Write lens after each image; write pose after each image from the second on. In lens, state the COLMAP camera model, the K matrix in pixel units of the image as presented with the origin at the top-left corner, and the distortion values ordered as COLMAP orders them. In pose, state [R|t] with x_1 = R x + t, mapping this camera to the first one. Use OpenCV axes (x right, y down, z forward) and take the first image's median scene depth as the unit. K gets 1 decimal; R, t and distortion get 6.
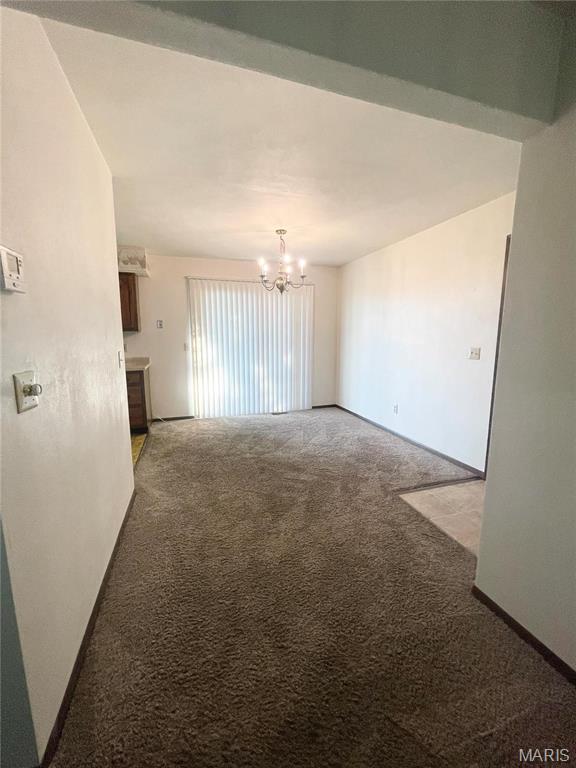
lens RADIAL K [[309.6, 0, 289.0], [0, 309.6, 382.9], [0, 0, 1]] dist [-0.000816, -0.000438]
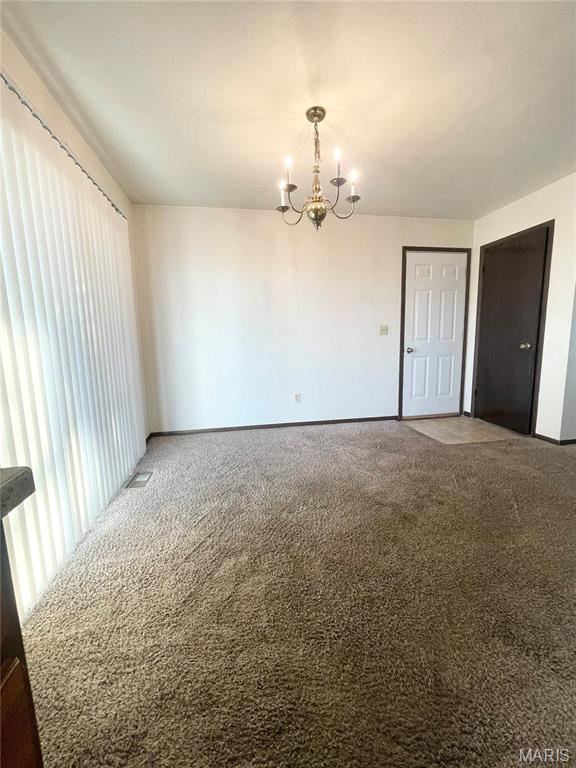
lens RADIAL K [[309.6, 0, 288.5], [0, 309.6, 382.8], [0, 0, 1]] dist [-0.000816, -0.000438]
pose [[0.136024, -0.144678, 0.980085, -0.553601], [0.173726, 0.977434, 0.120175, -0.076045], [-0.975355, 0.153919, 0.158089, 0.885175]]
